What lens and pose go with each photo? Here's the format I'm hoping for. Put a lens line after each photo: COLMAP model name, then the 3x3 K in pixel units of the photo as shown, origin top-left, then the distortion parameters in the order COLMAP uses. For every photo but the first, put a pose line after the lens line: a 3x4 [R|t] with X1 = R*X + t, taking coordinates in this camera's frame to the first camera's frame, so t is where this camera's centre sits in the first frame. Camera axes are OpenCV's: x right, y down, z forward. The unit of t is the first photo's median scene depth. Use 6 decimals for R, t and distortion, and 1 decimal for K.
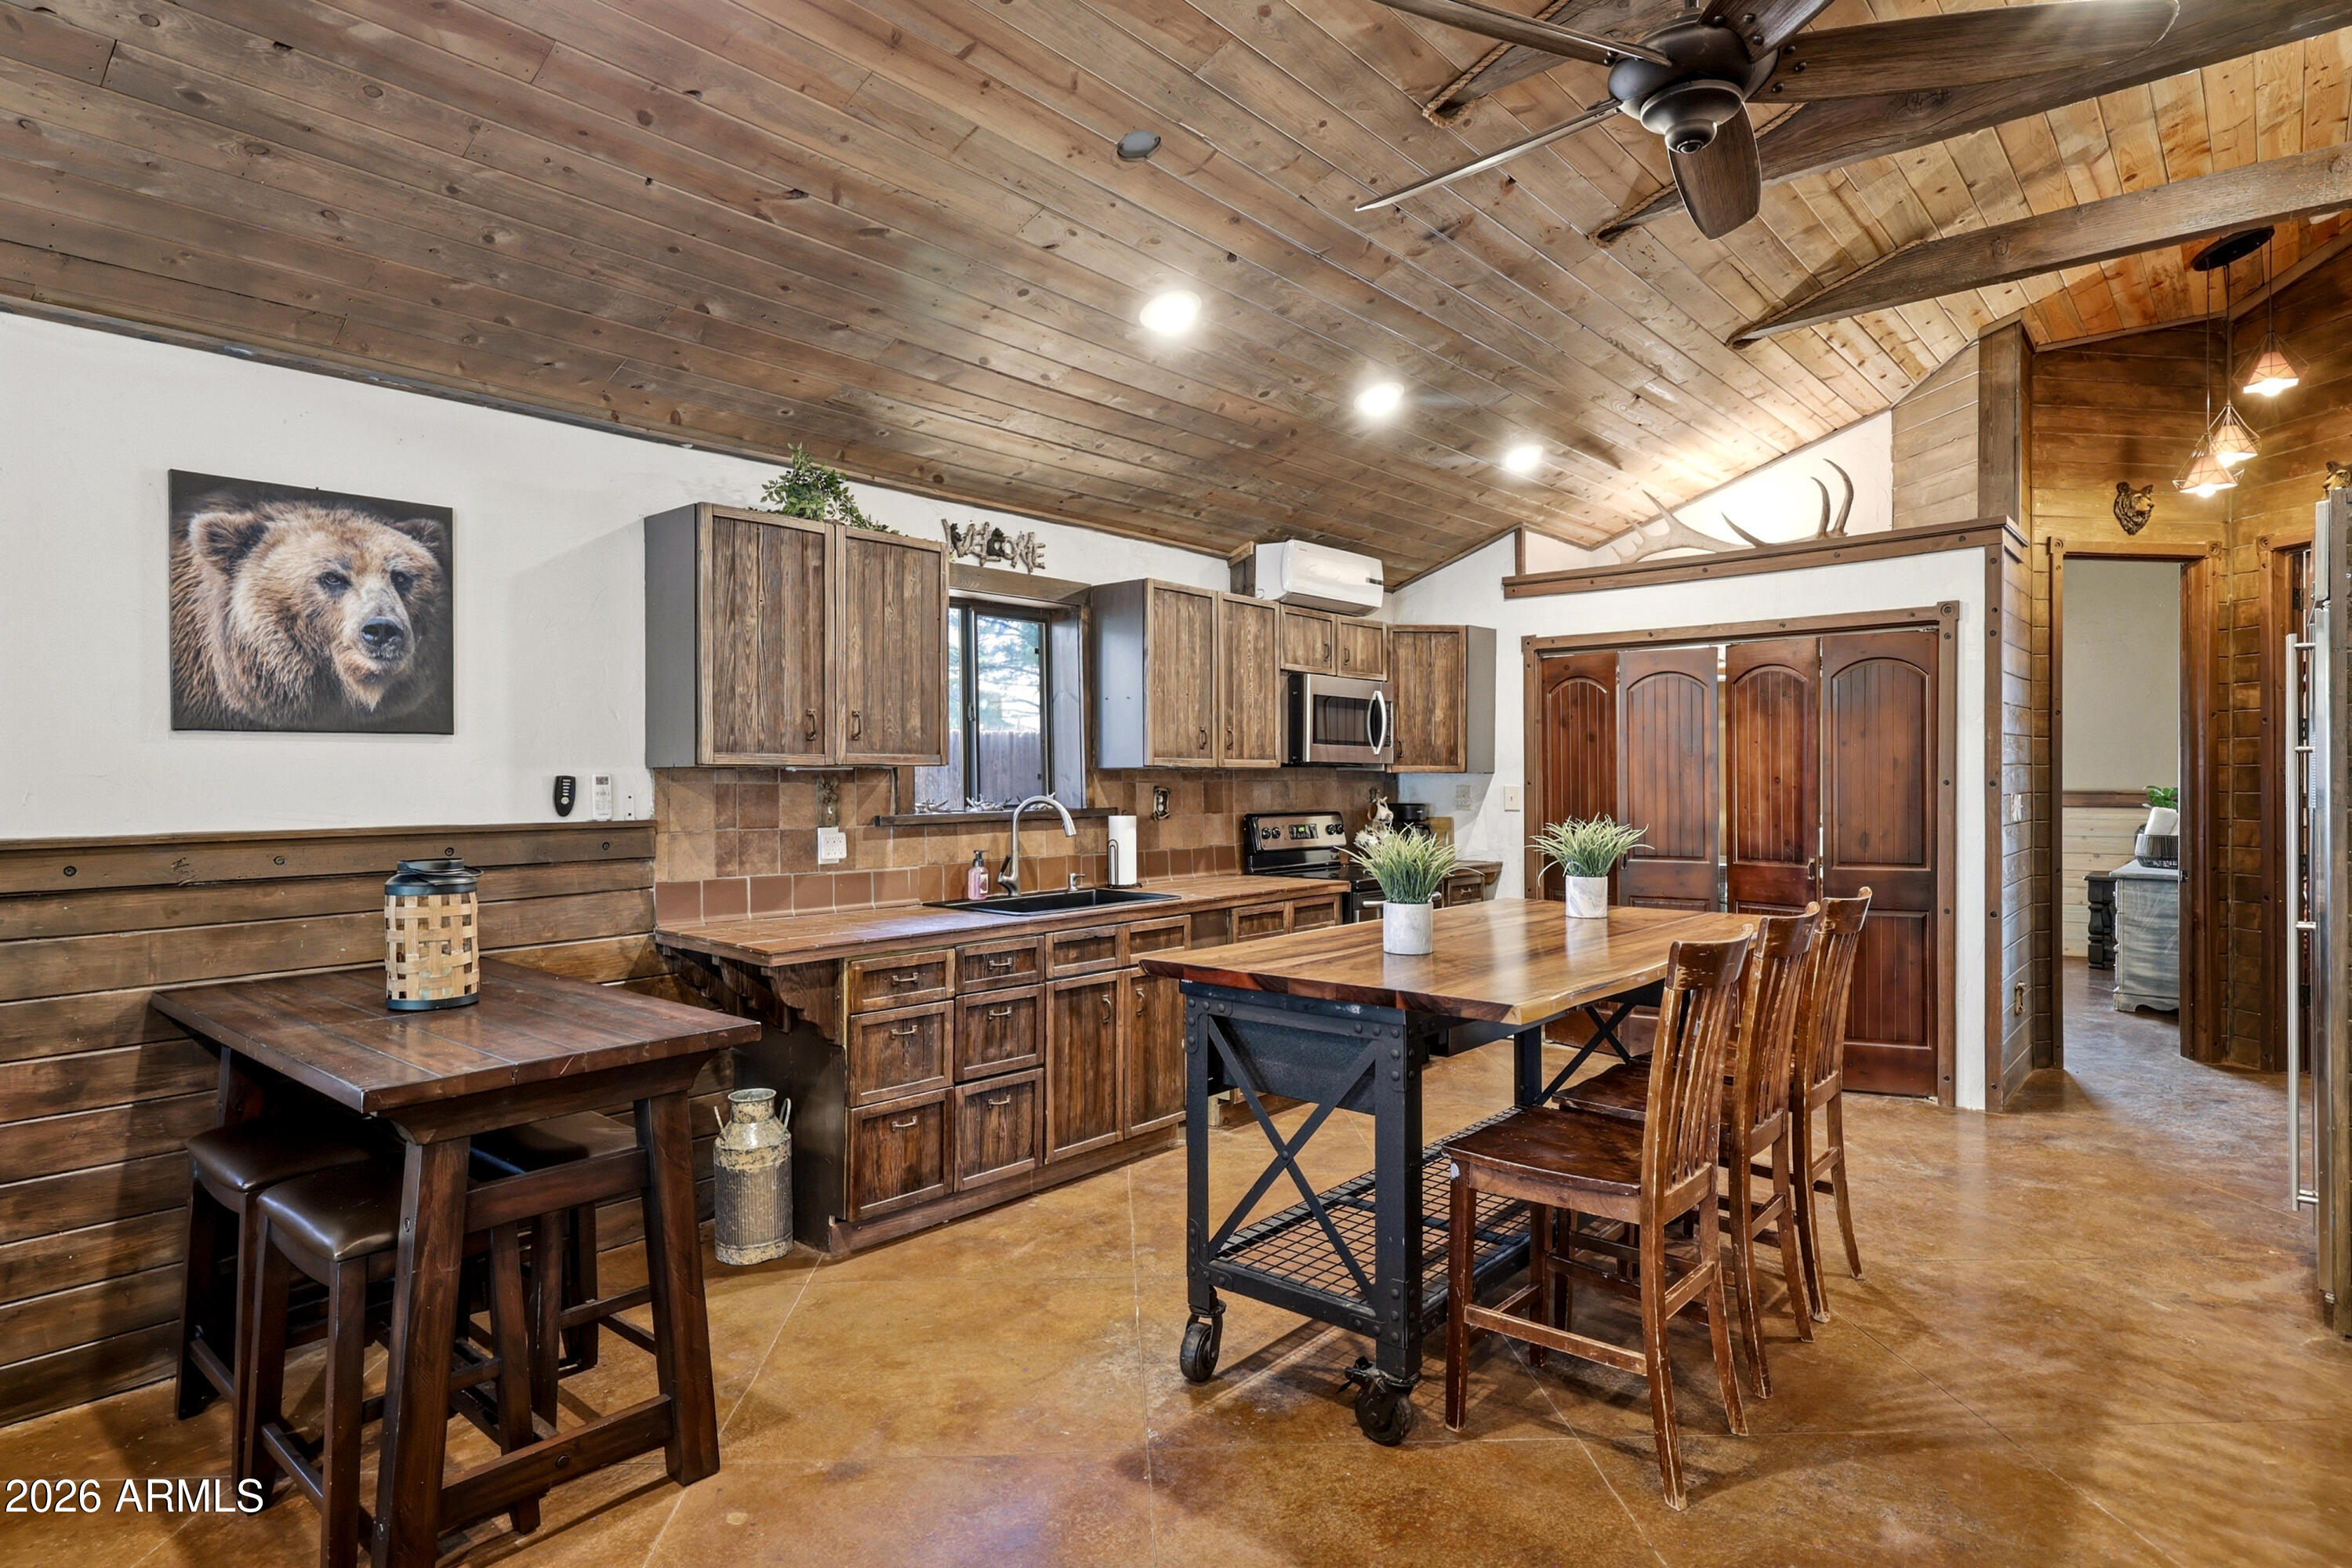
lens RADIAL K [[1253.6, 0, 1190.7], [0, 1253.6, 776.2], [0, 0, 1]] dist [0.003344, 0.004246]
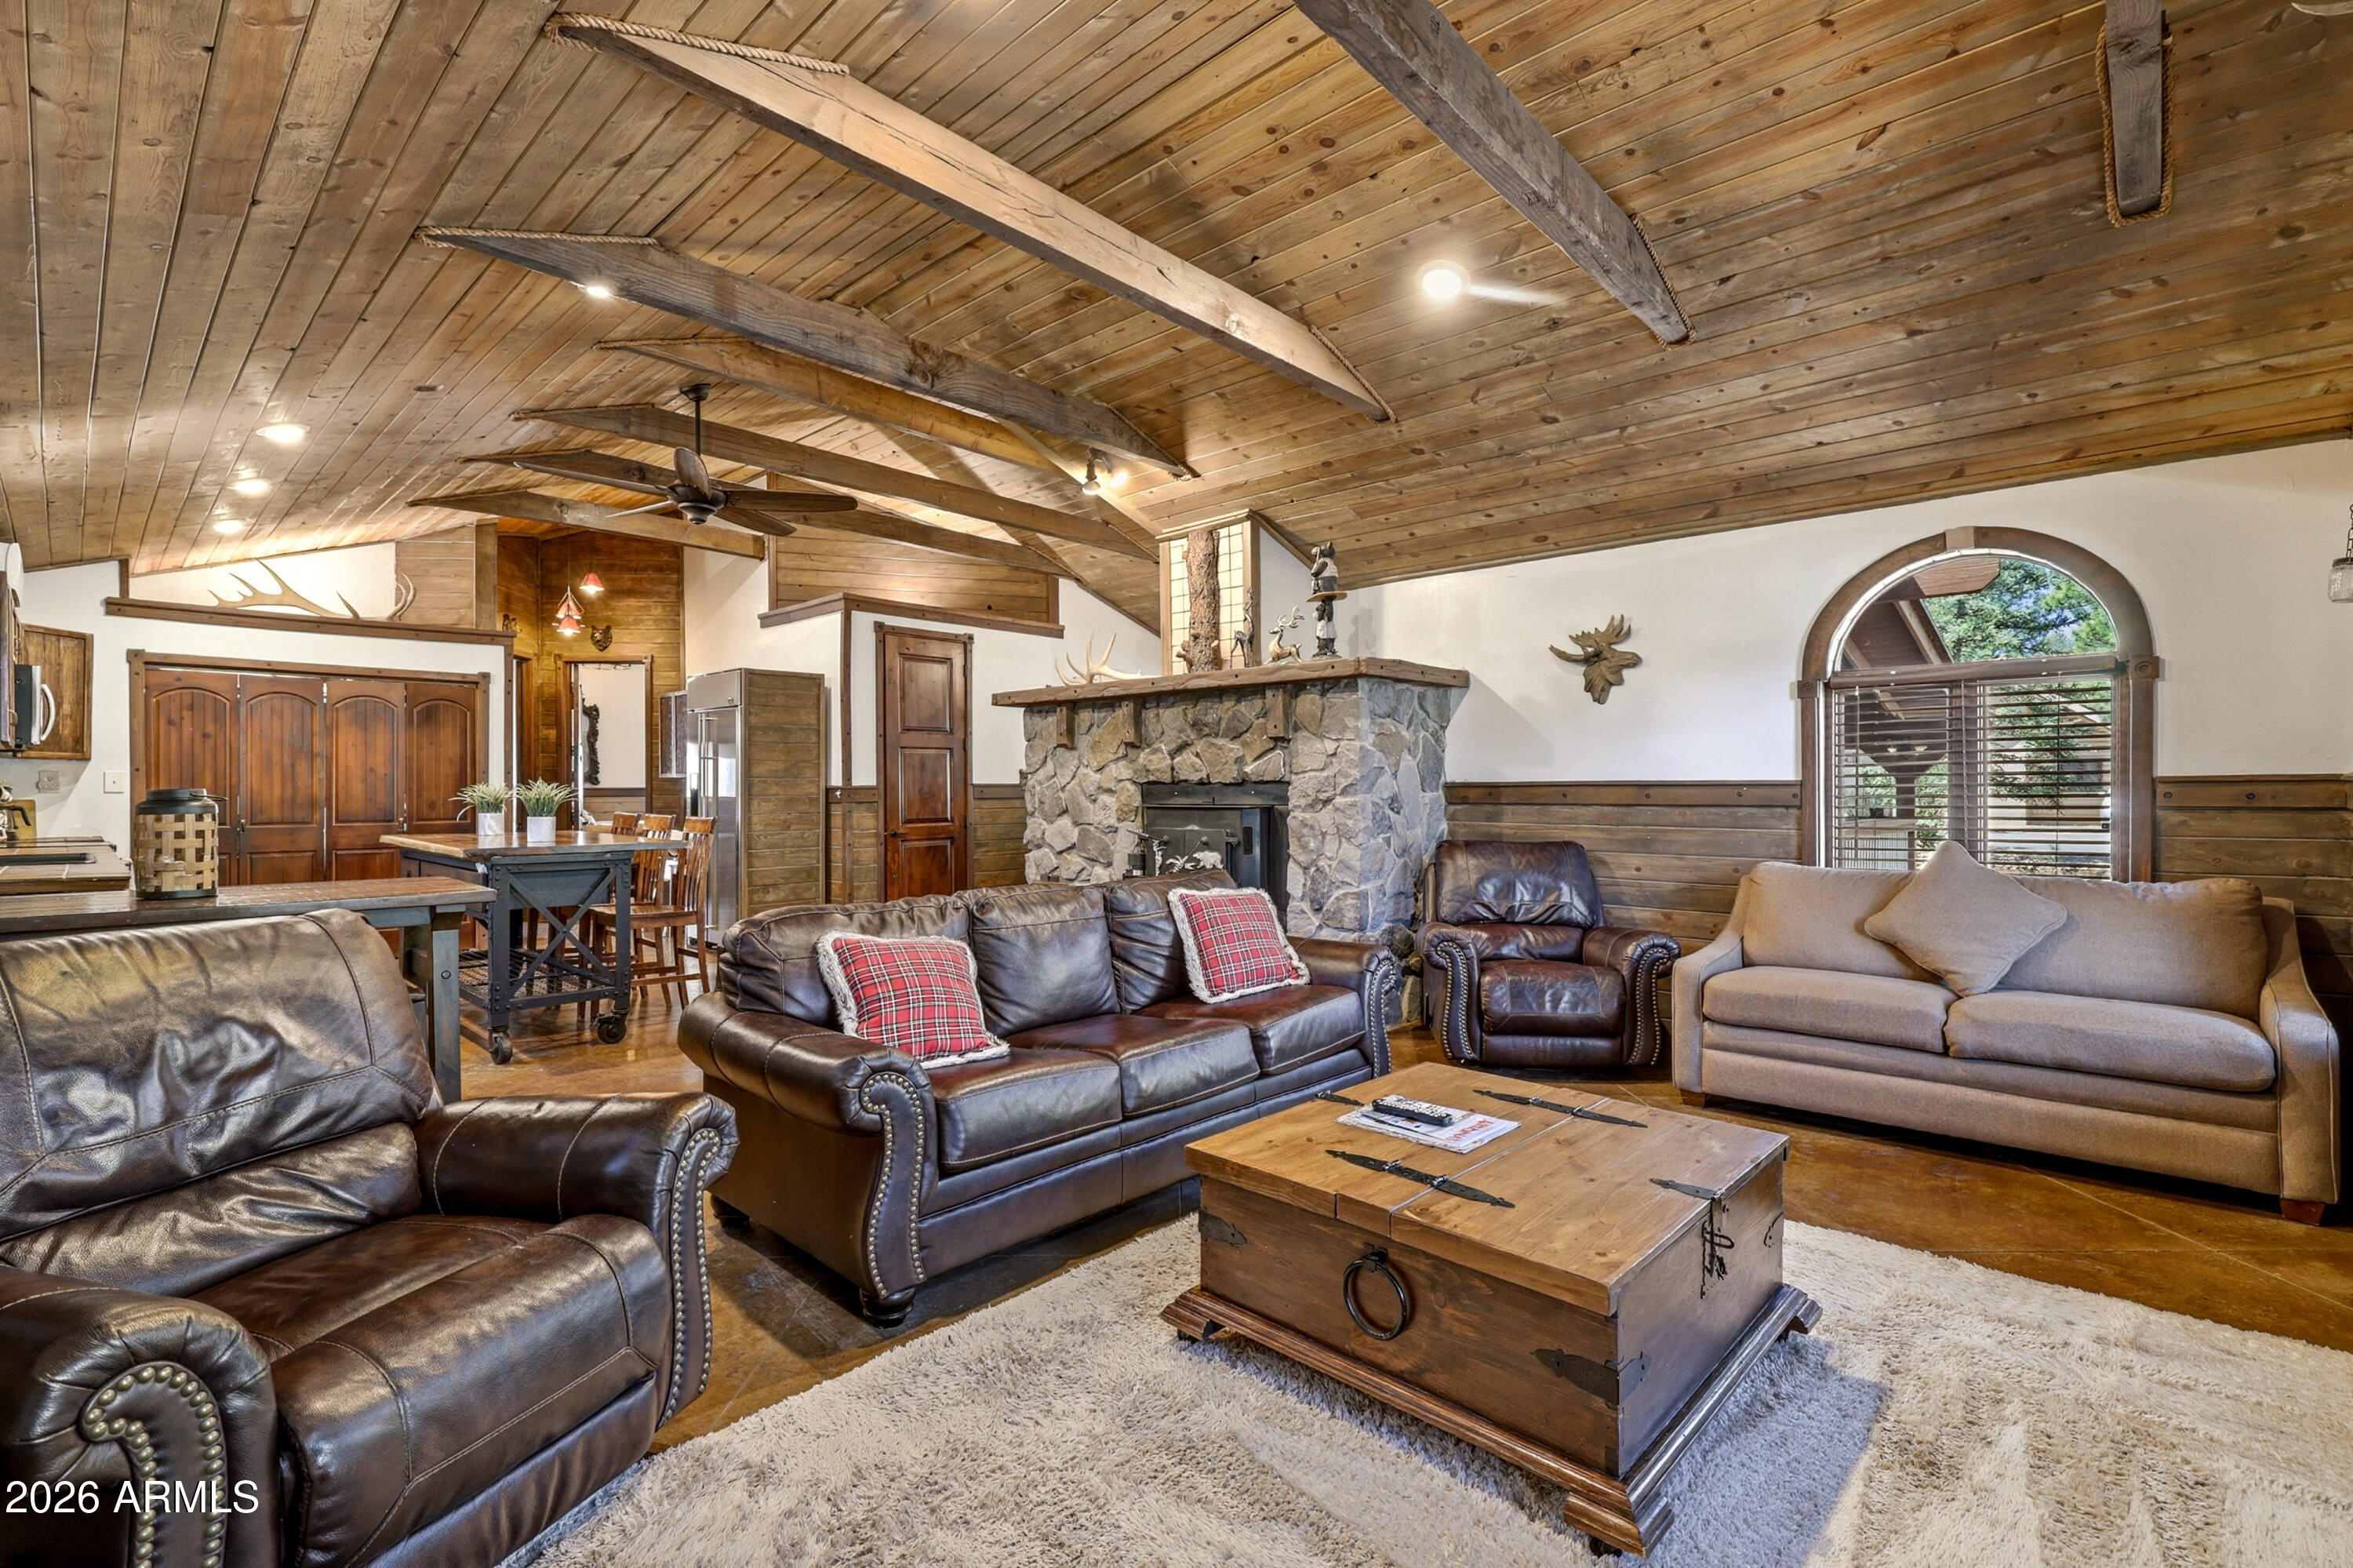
lens RADIAL K [[1062.4, 0, 1178.7], [0, 1062.4, 789.1], [0, 0, 1]] dist [-0.004327, -0.000746]
pose [[0.052536, 0.004636, 0.998608, -0.924724], [0.001685, 0.999987, -0.004731, 0.040419], [-0.998618, 0.001932, 0.052528, -0.088836]]
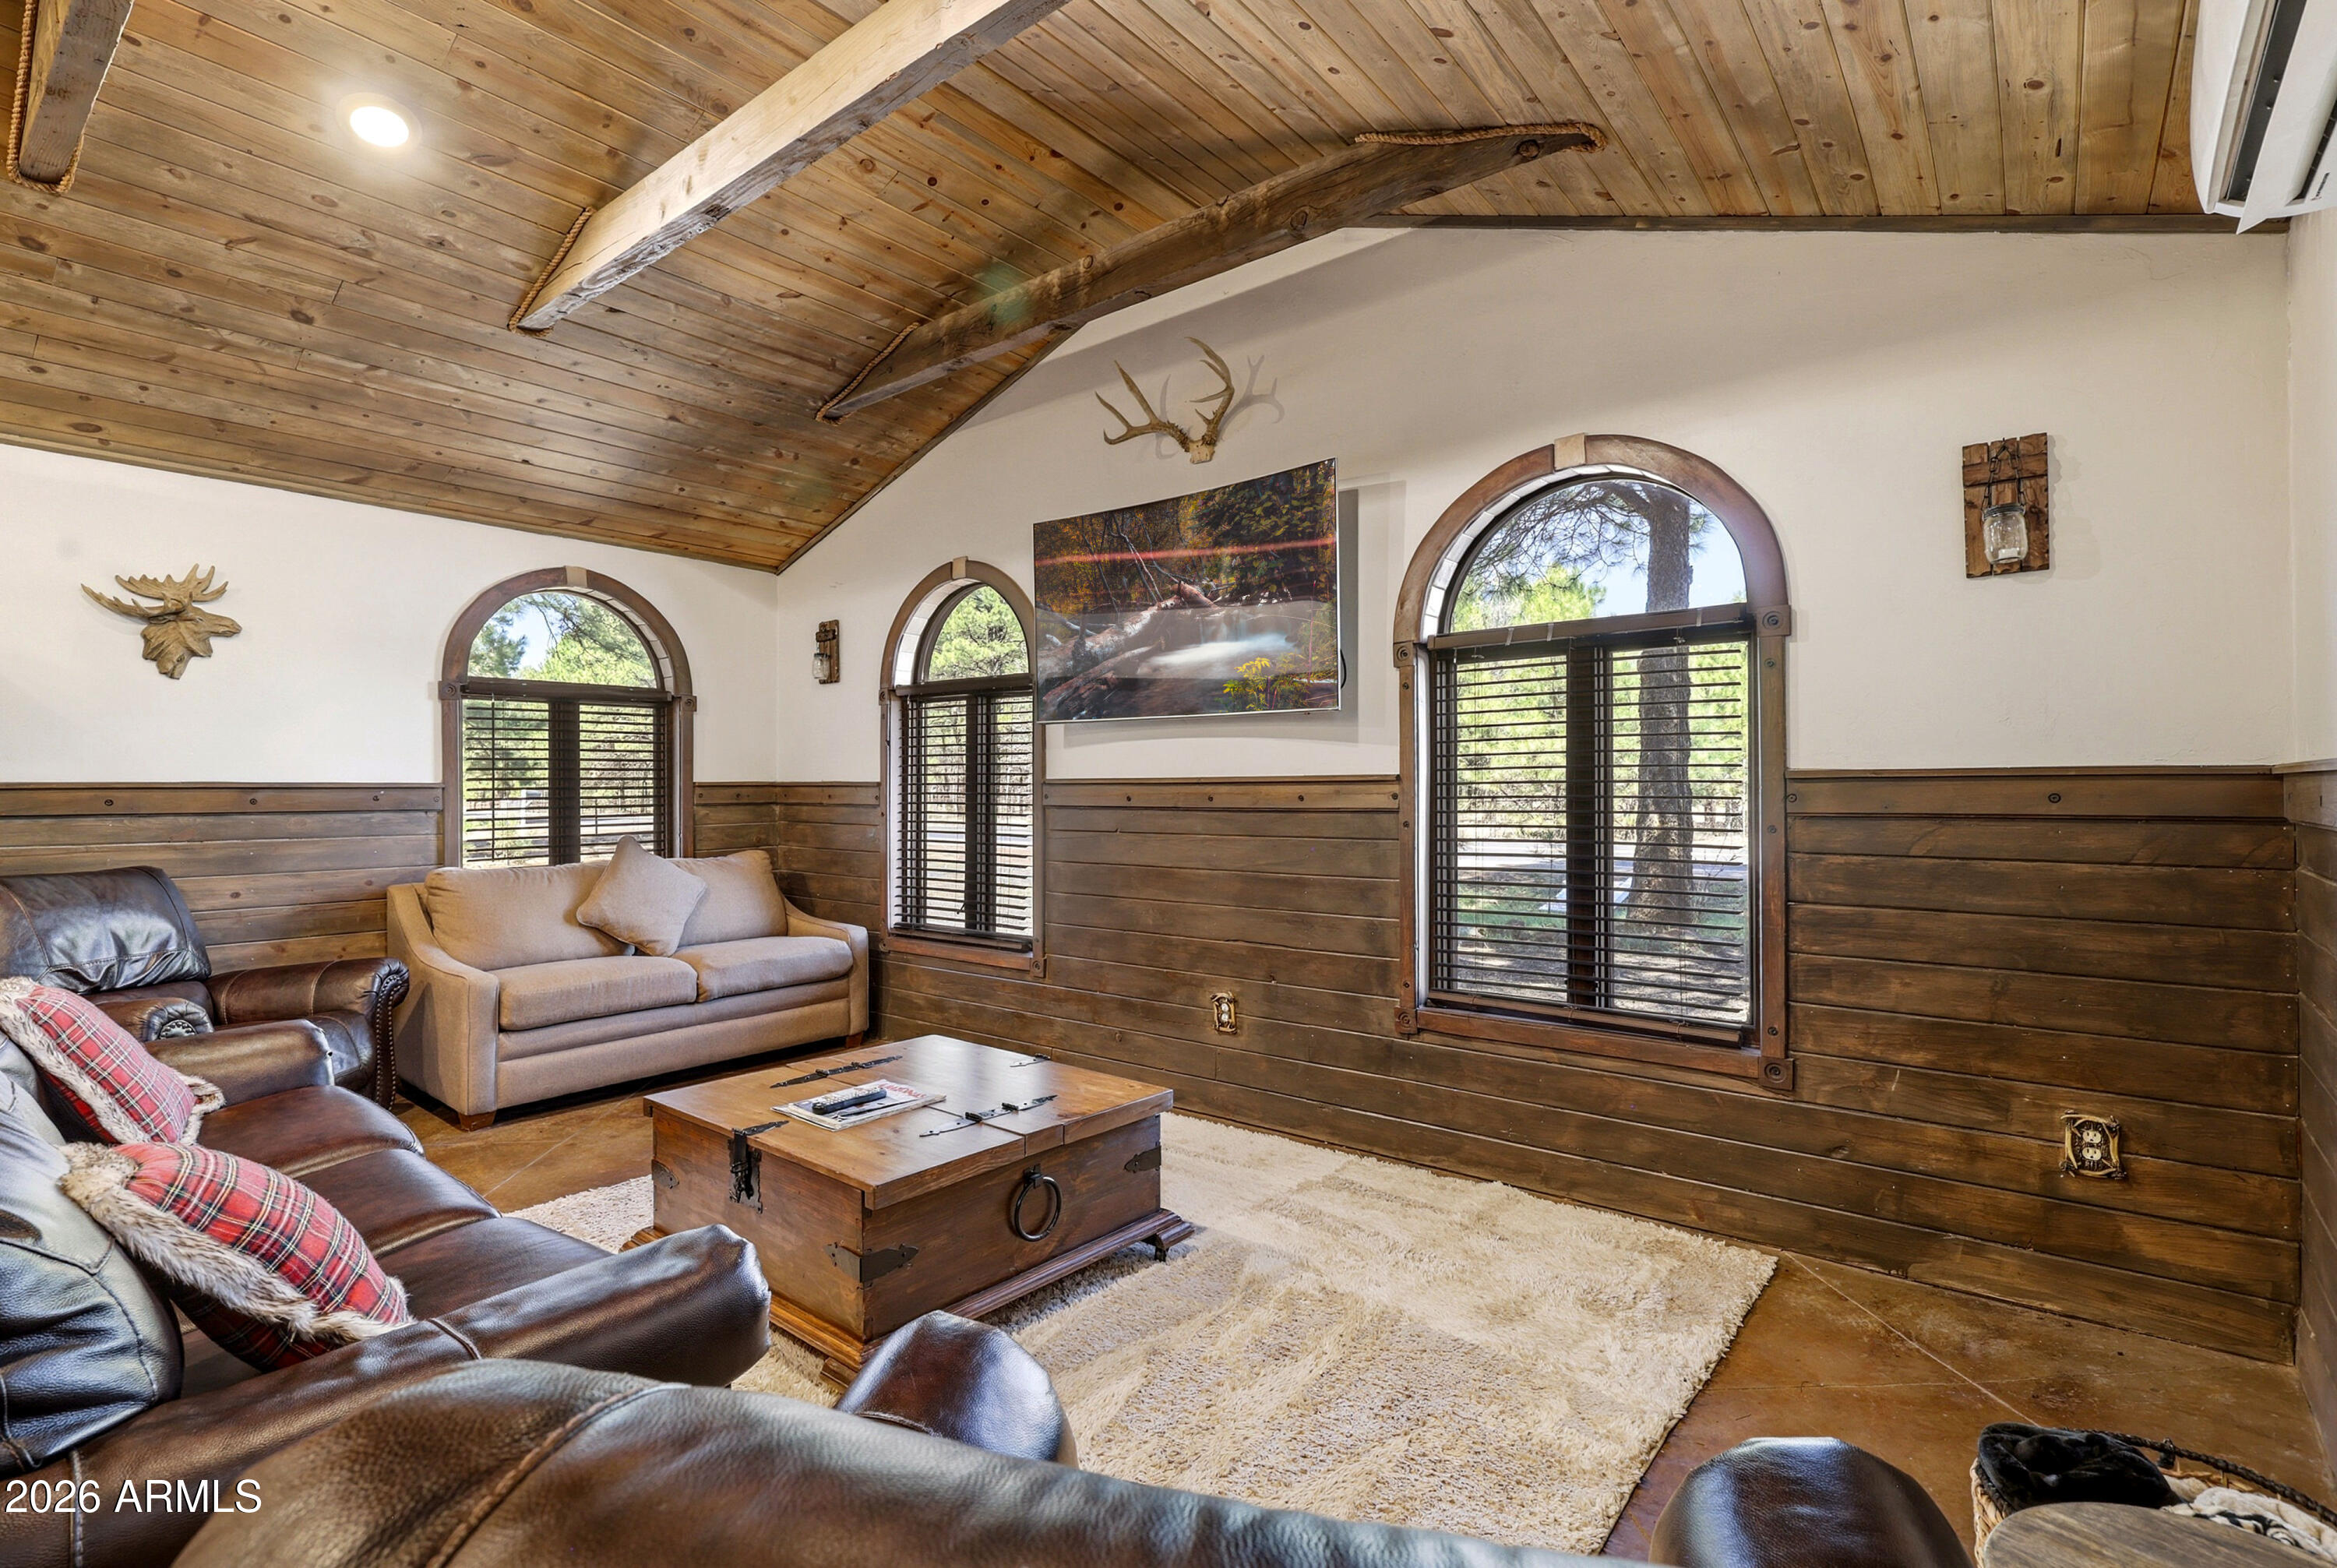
lens RADIAL K [[1117.1, 0, 1154.1], [0, 1117.1, 777.0], [0, 0, 1]] dist [0.012413, -0.002078]
pose [[-0.999781, 0.007390, -0.019567, -0.562778], [0.007552, 0.999938, -0.008217, 0.036379], [0.019505, -0.008363, -0.999775, 0.381623]]
